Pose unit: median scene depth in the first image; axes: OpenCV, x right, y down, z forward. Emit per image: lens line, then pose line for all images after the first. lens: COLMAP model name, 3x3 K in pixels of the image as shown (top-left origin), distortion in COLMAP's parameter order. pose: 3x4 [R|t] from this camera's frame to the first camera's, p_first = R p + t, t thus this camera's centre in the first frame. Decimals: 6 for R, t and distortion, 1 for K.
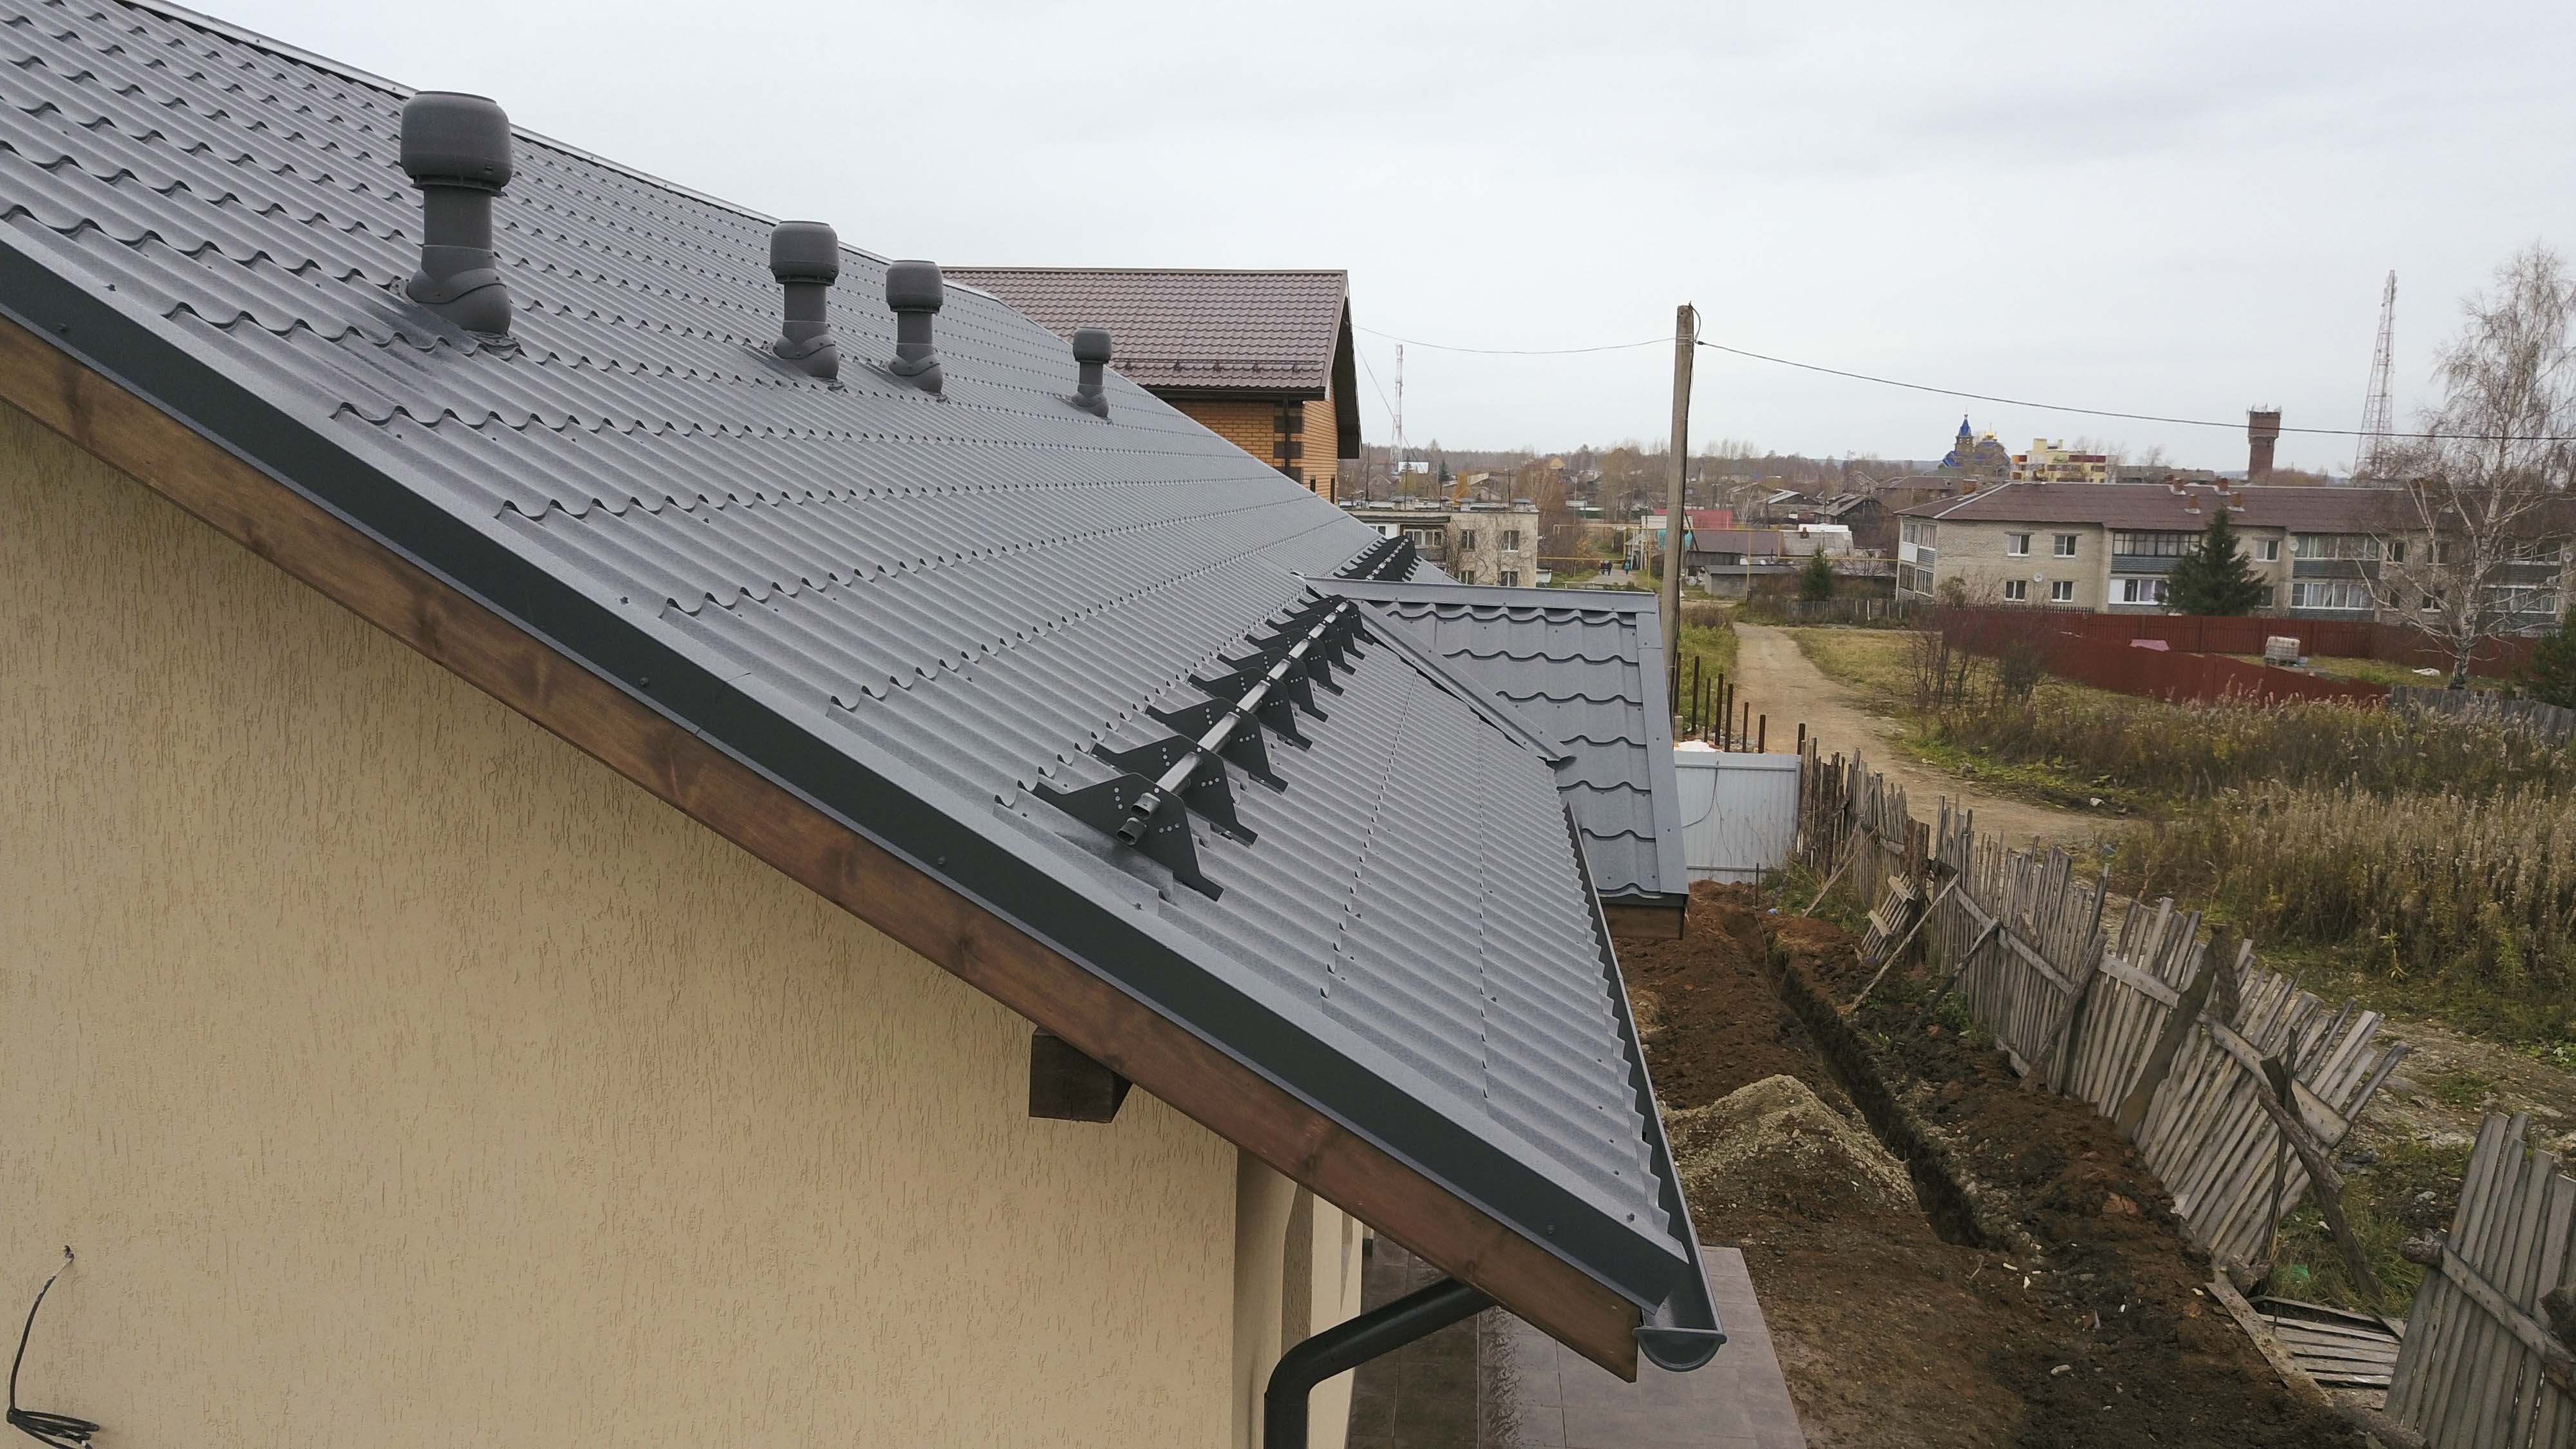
lens RADIAL K [[2058.5, 0, 1287.5], [0, 2058.5, 813.7], [0, 0, 1]] dist [0.003483, 0.002777]
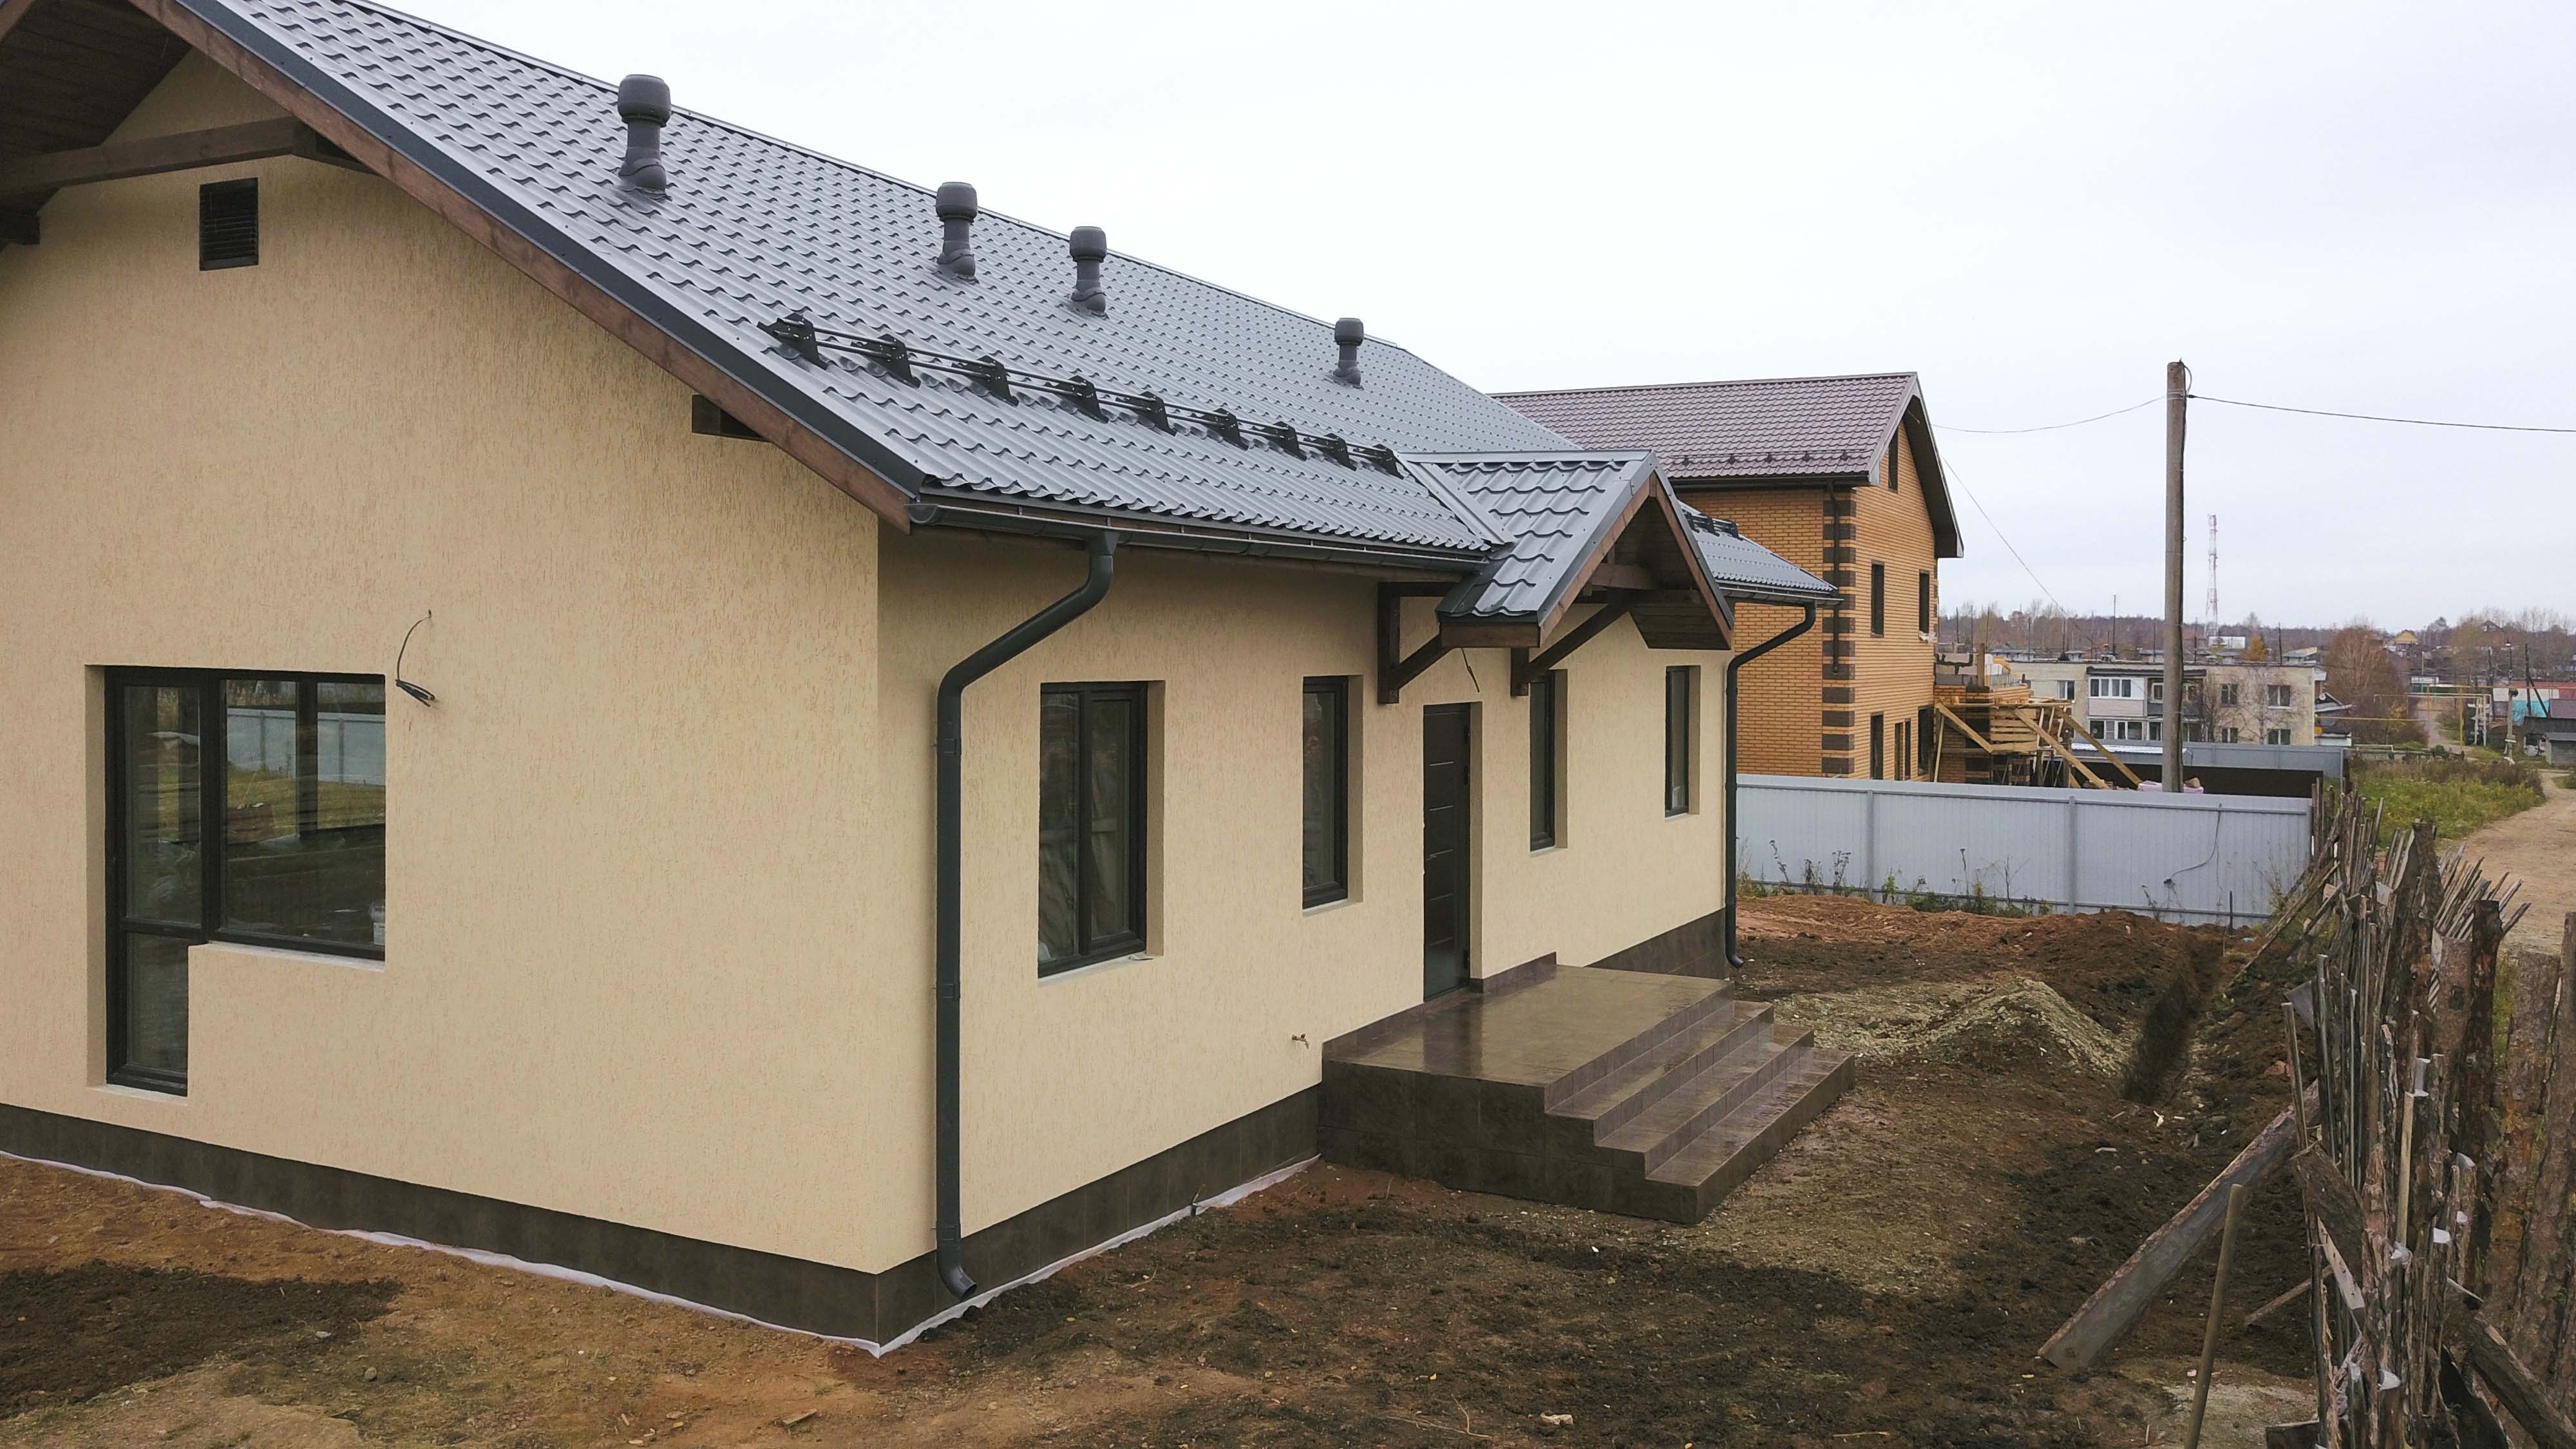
lens RADIAL K [[2045.3, 0, 1288.0], [0, 2045.3, 724.5], [0, 0, 1]] dist [0.001039, 0.005807]
pose [[0.933925, 0.004209, -0.357445, 0.904079], [-0.049597, 0.991785, -0.117907, 0.488268], [0.354012, 0.127845, 0.926462, -0.567121]]
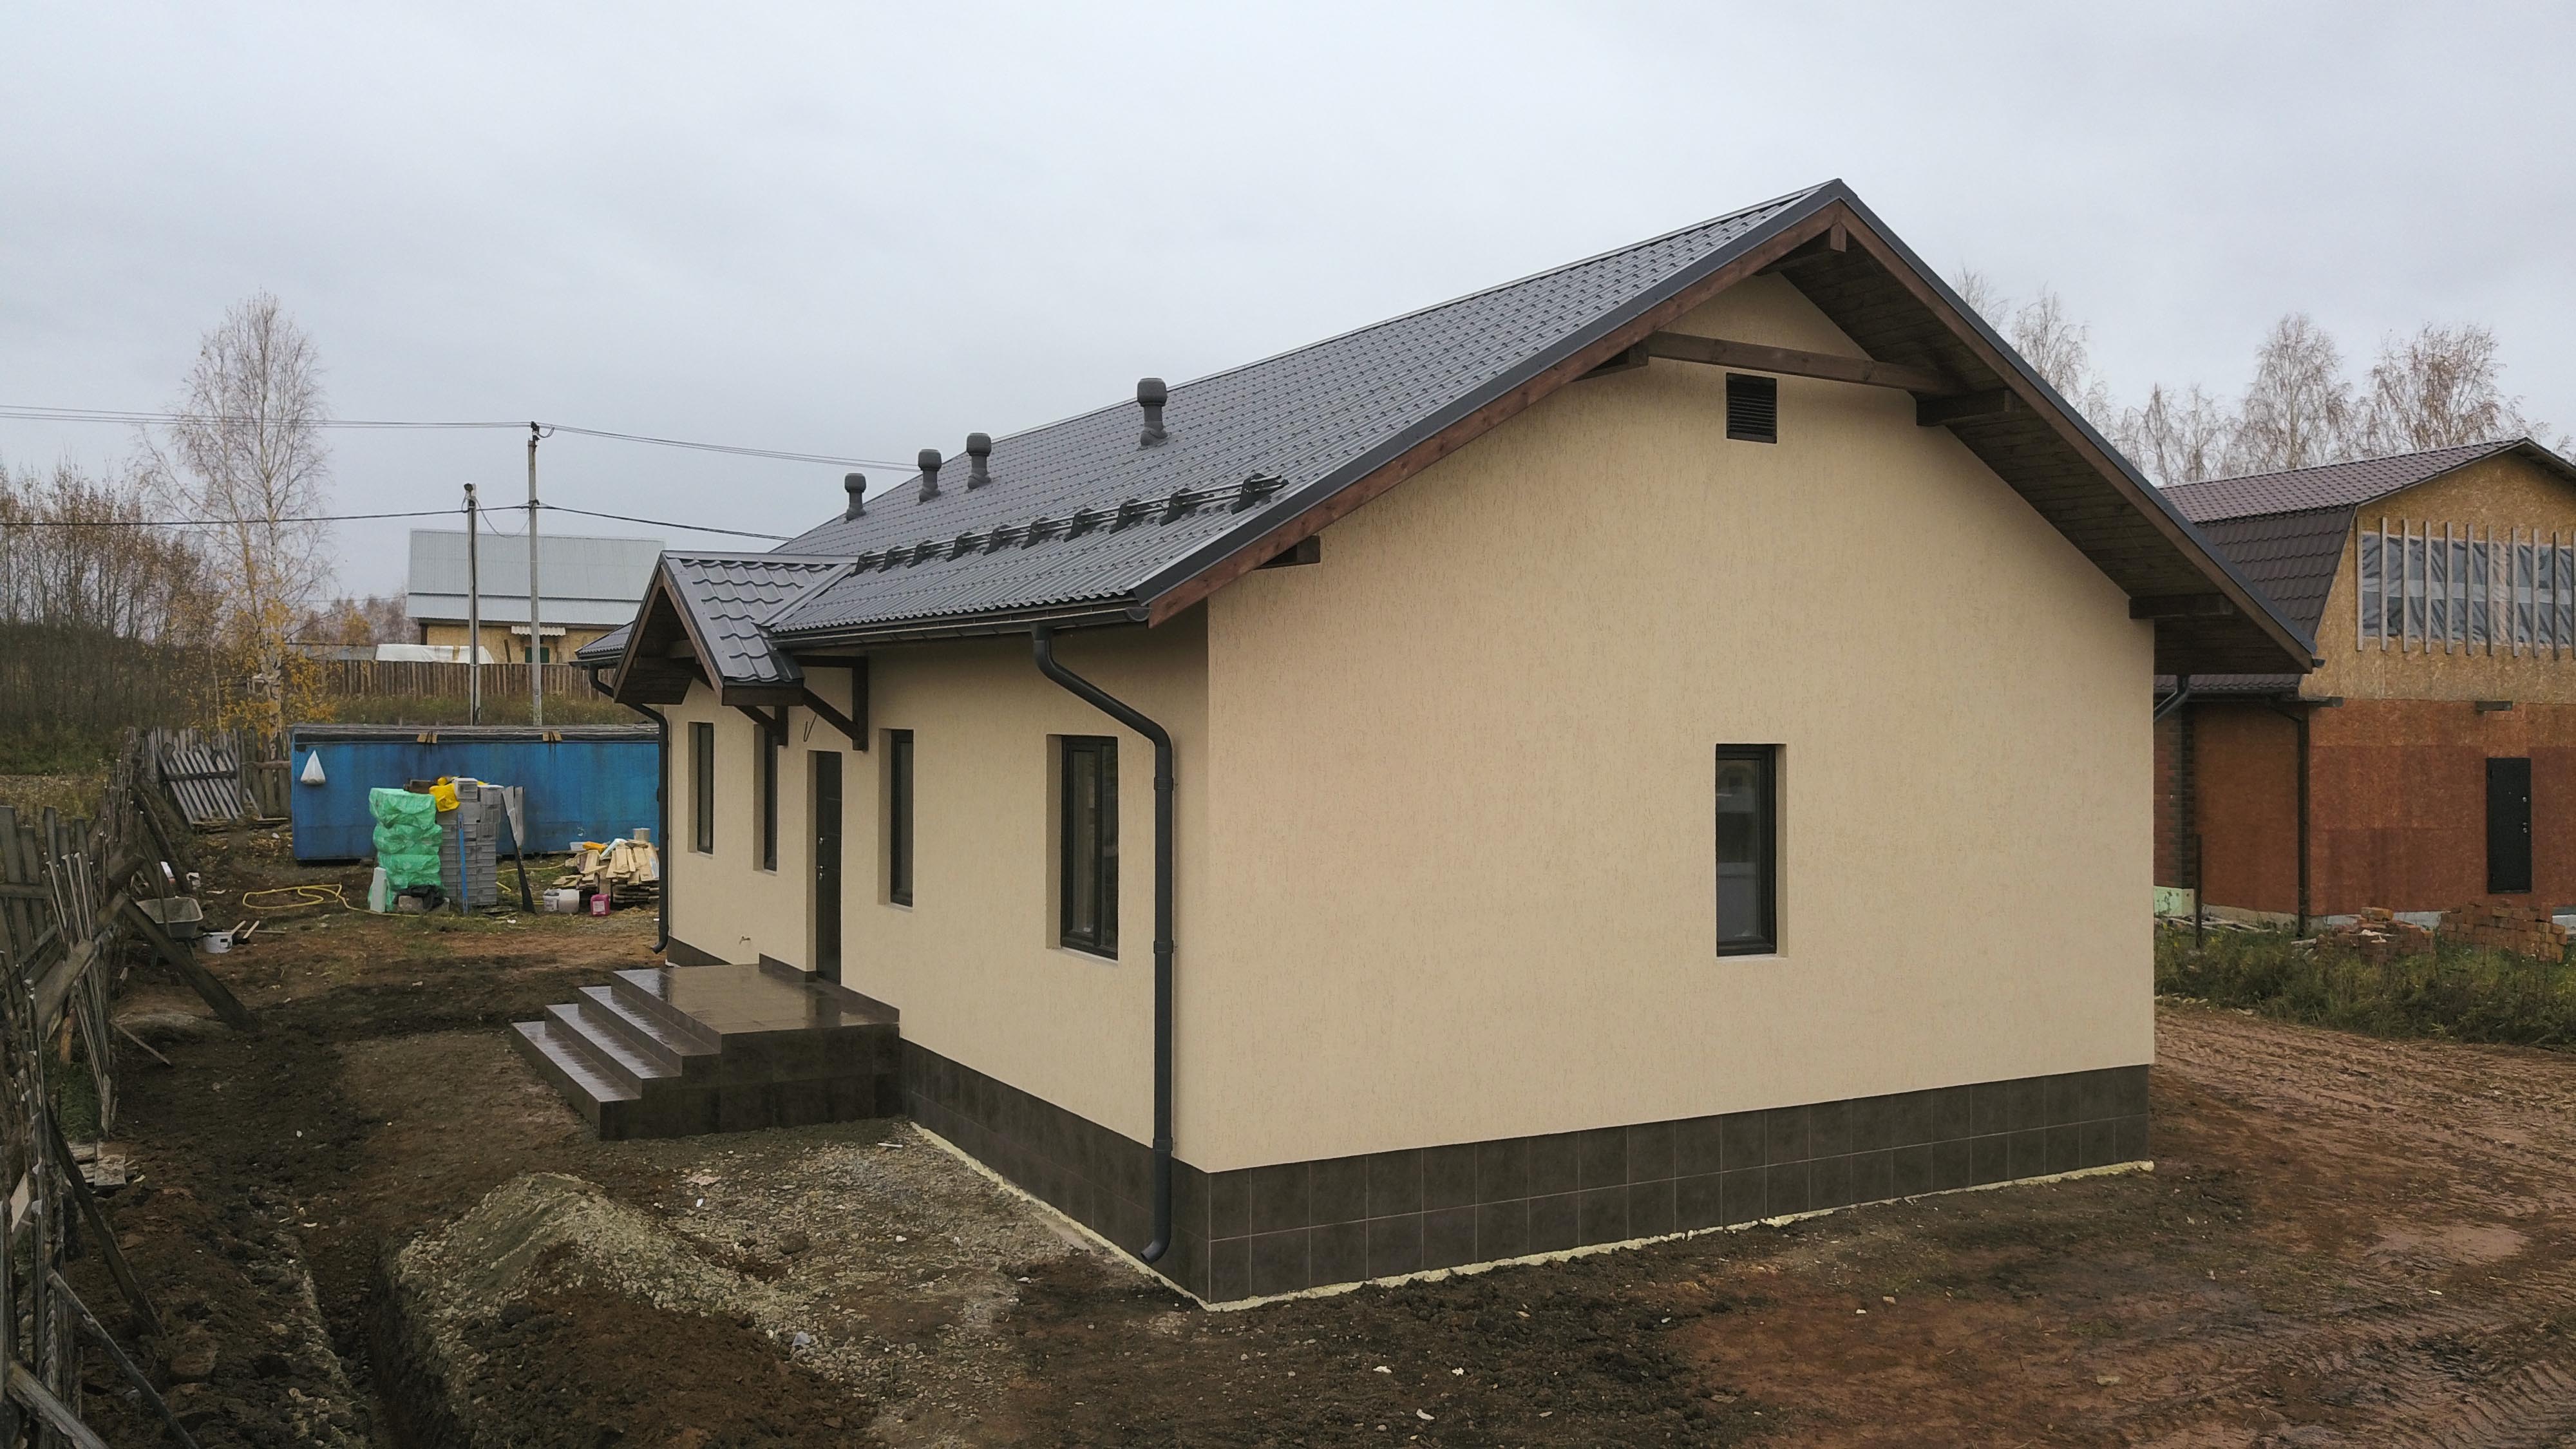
lens RADIAL K [[2045.3, 0, 1288.0], [0, 2045.3, 724.5], [0, 0, 1]] dist [0.001039, 0.005807]
pose [[-0.808368, -0.020970, -0.588304, 1.563343], [-0.120791, 0.984010, 0.130899, -0.498285], [0.576152, 0.176876, -0.797975, 5.450506]]
